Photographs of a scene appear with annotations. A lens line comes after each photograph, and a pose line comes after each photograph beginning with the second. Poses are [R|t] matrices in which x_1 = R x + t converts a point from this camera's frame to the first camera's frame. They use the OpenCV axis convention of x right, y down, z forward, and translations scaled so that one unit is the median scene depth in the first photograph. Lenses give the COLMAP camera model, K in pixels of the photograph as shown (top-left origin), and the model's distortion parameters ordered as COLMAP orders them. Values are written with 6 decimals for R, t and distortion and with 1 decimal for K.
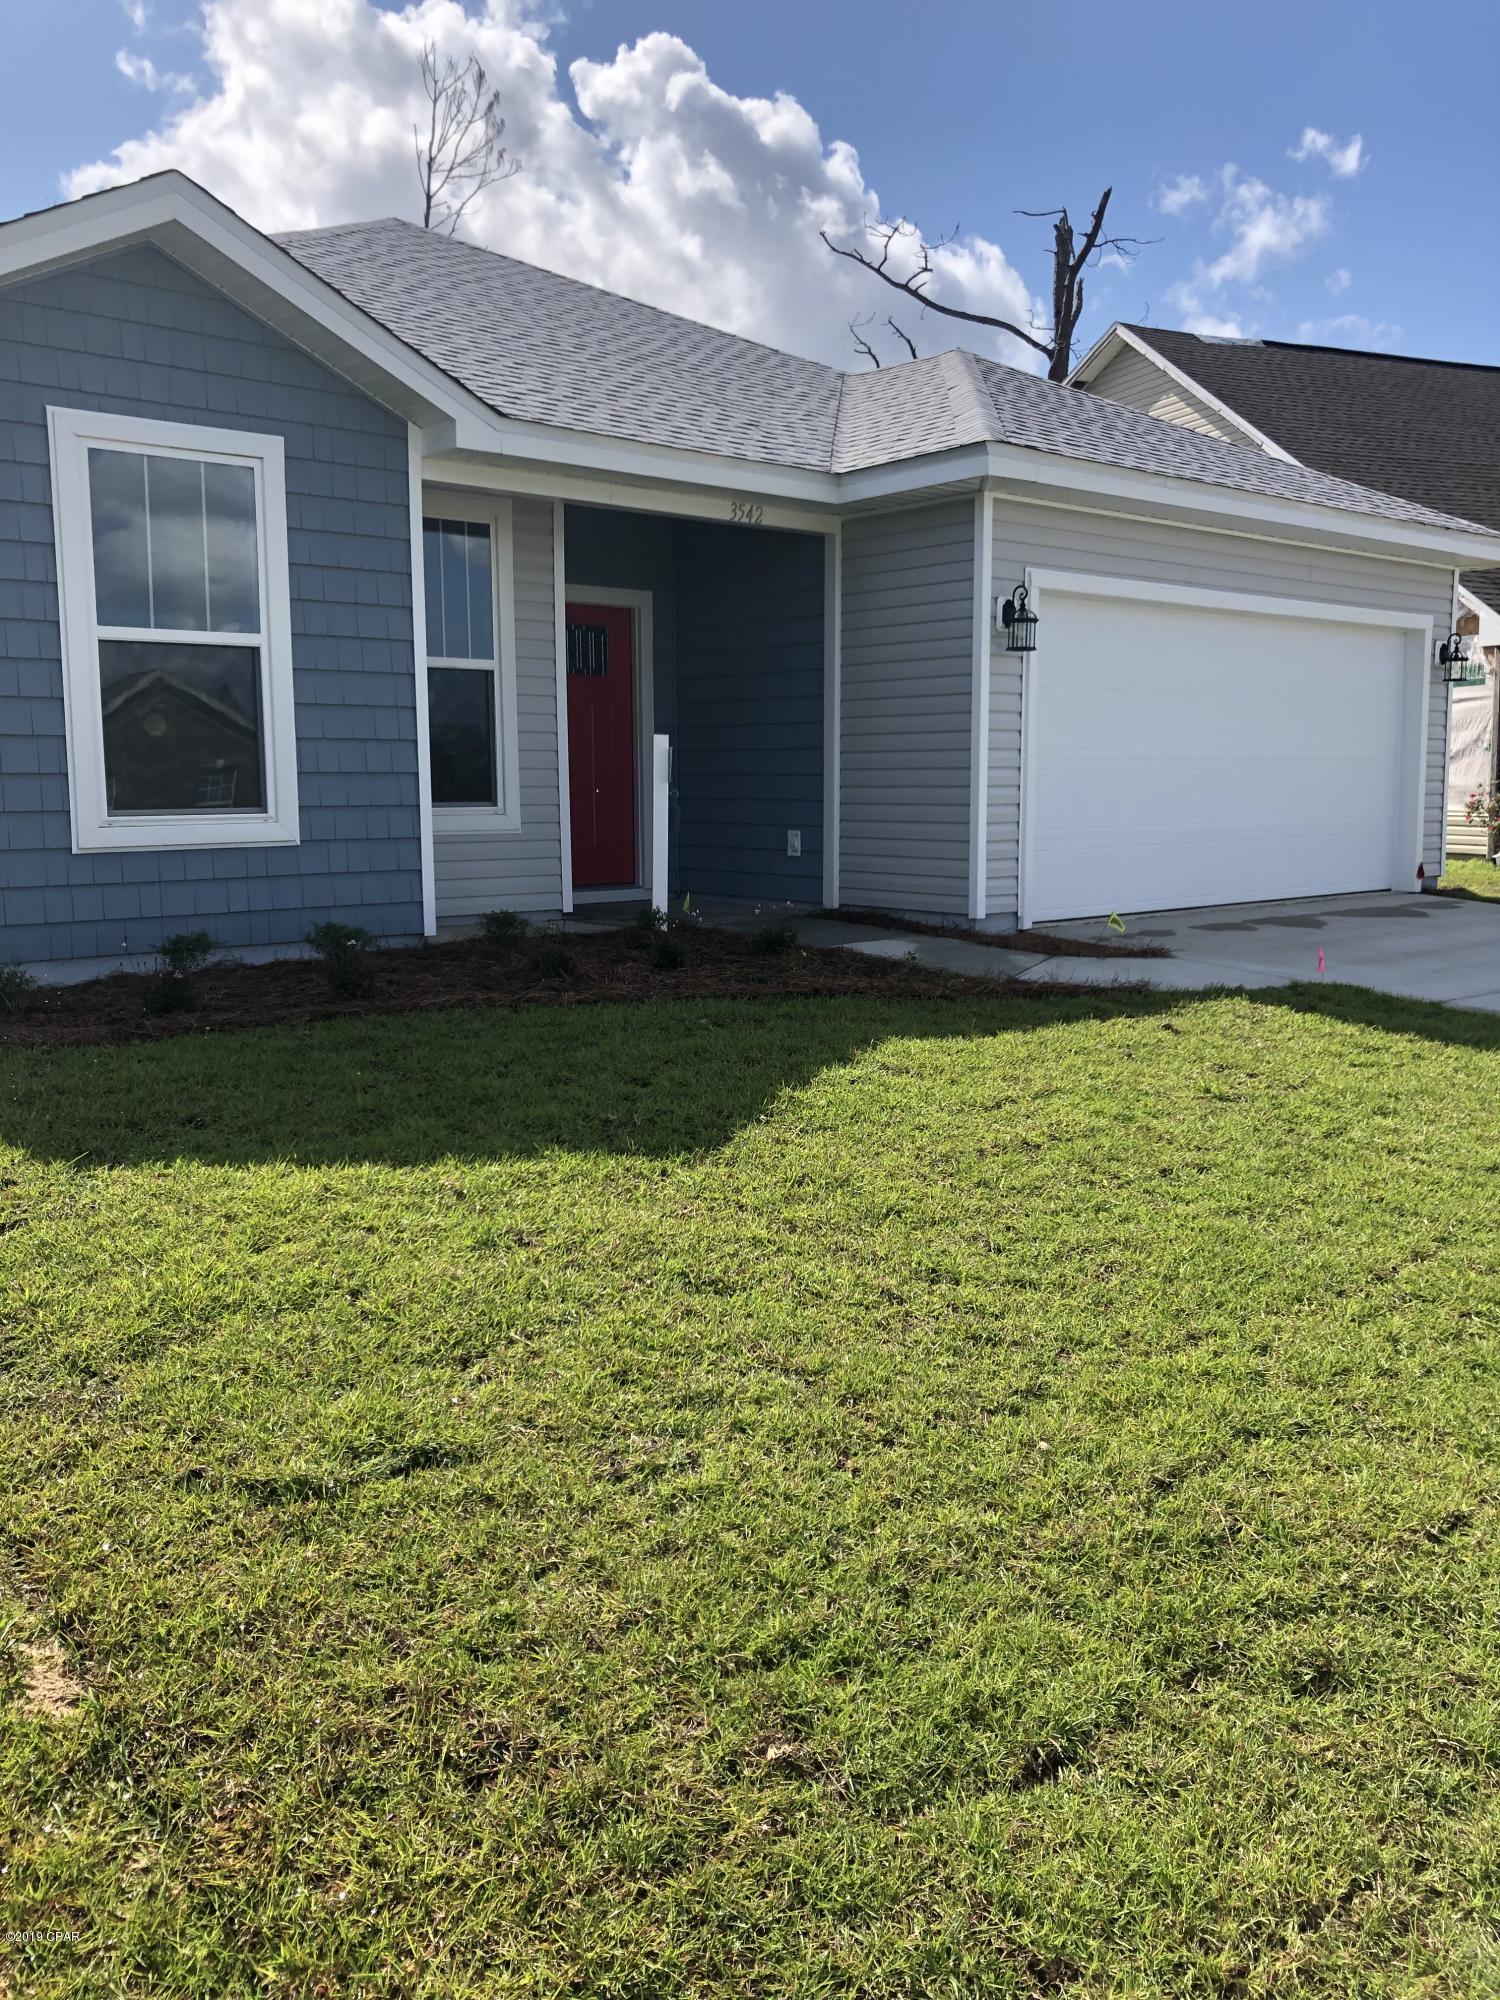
lens RADIAL K [[1631.3, 0, 749.8], [0, 1631.3, 1000.5], [0, 0, 1]] dist [-0.006265, 0.002741]
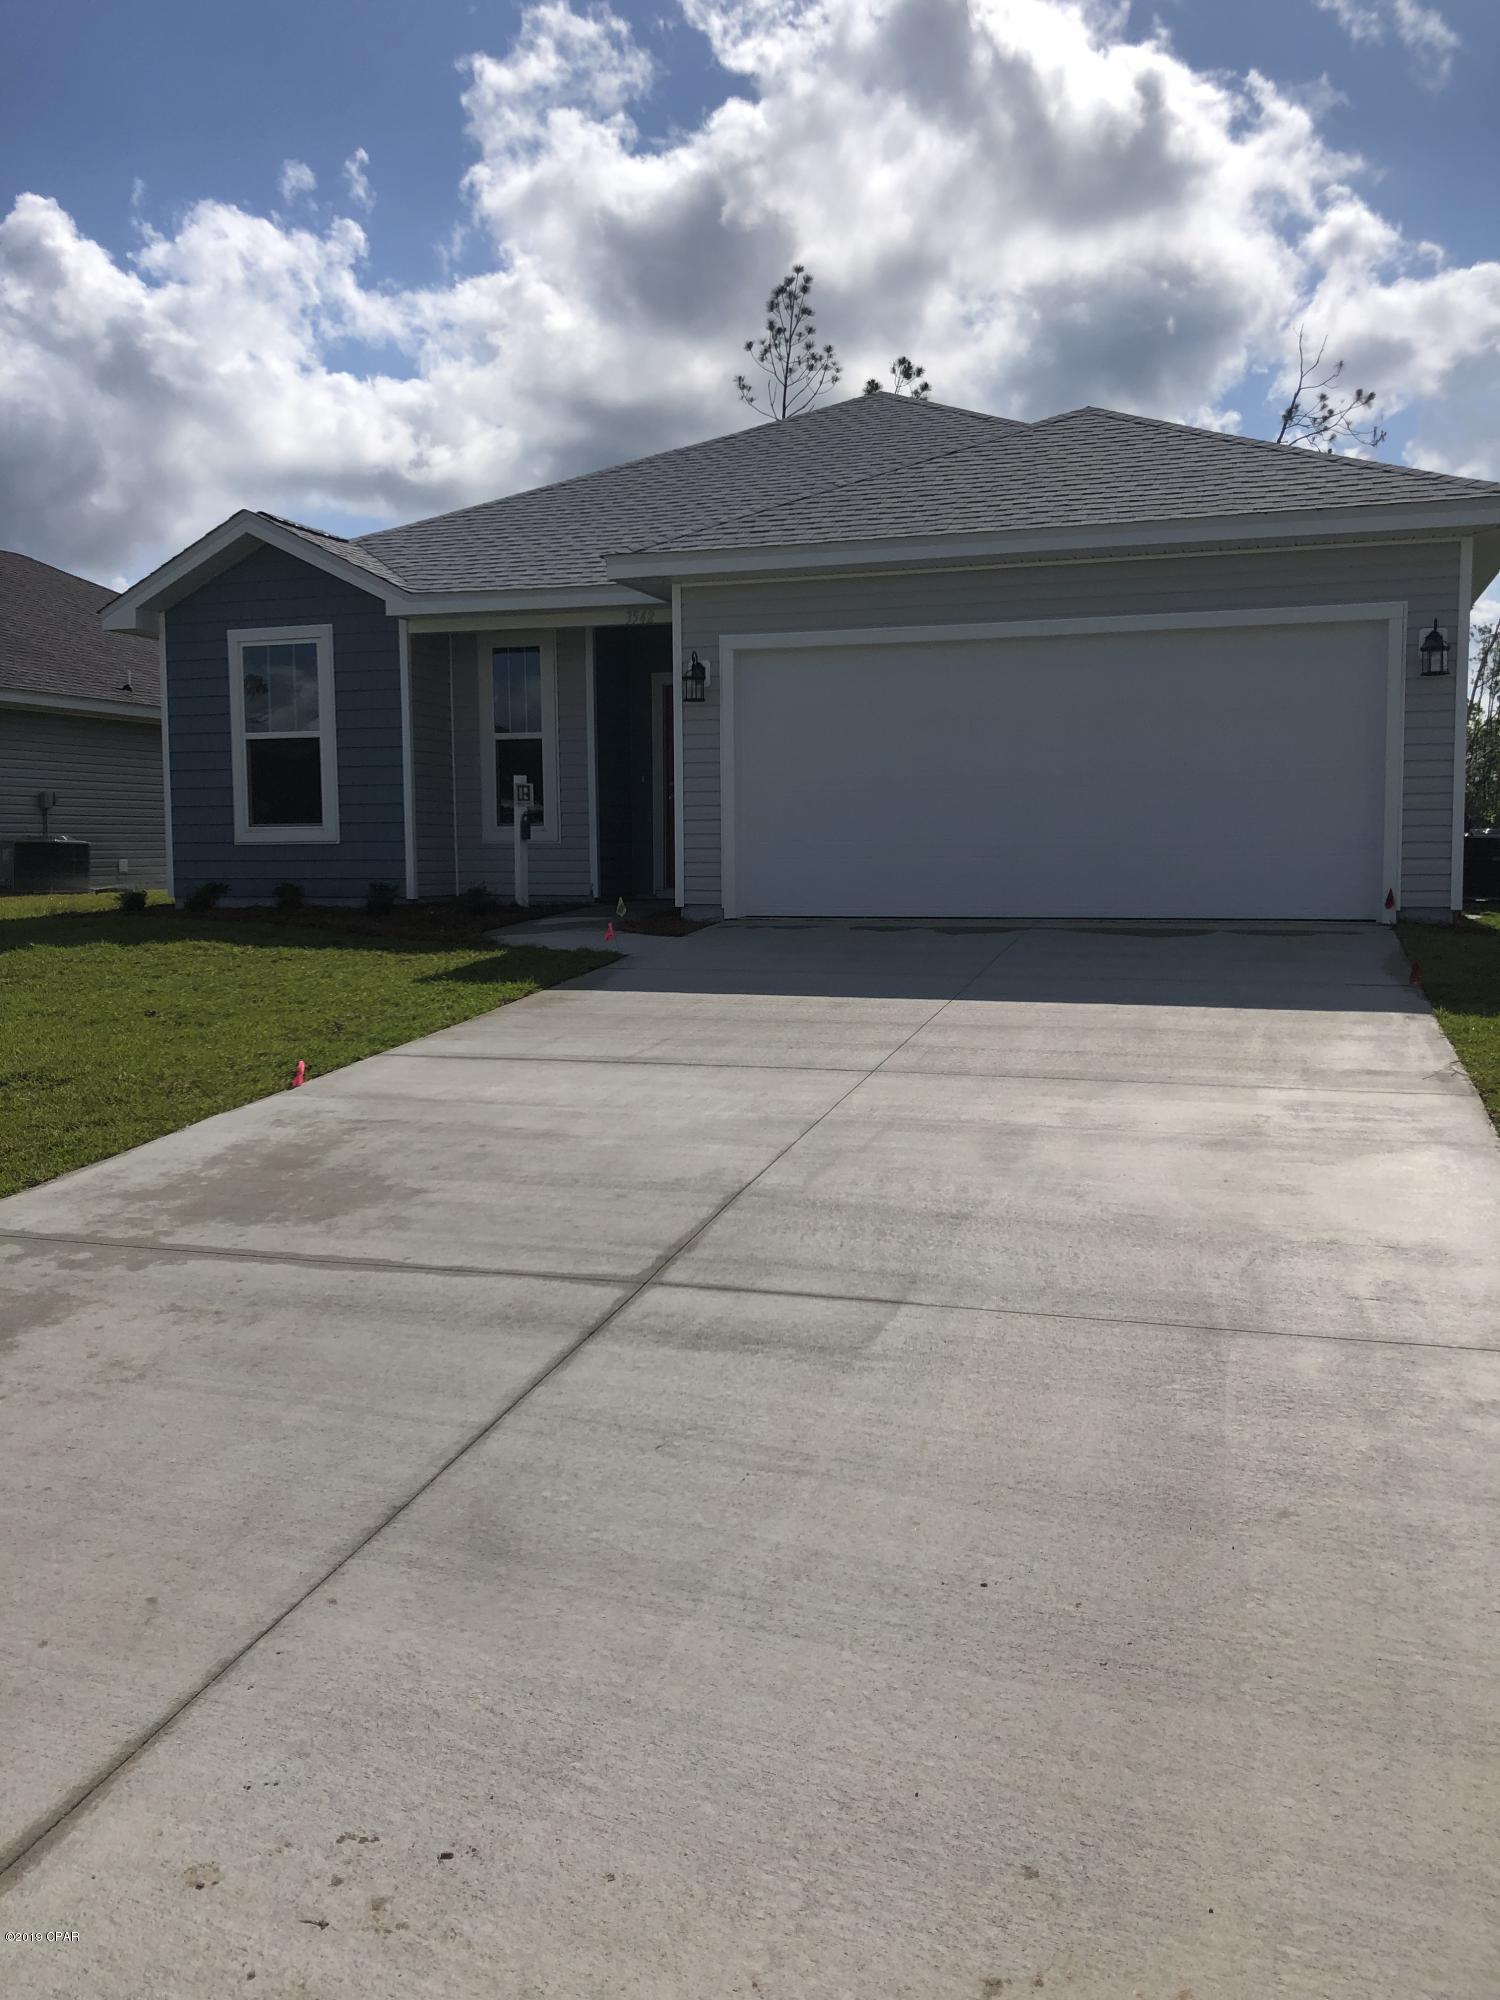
lens RADIAL K [[1638.9, 0, 749.9], [0, 1638.9, 999.3], [0, 0, 1]] dist [0.006811, 0.000117]
pose [[0.532692, 0.074434, -0.843029, 1.573499], [-0.115921, 0.993153, 0.014441, -0.002540], [0.838332, 0.090032, 0.537674, 0.431181]]
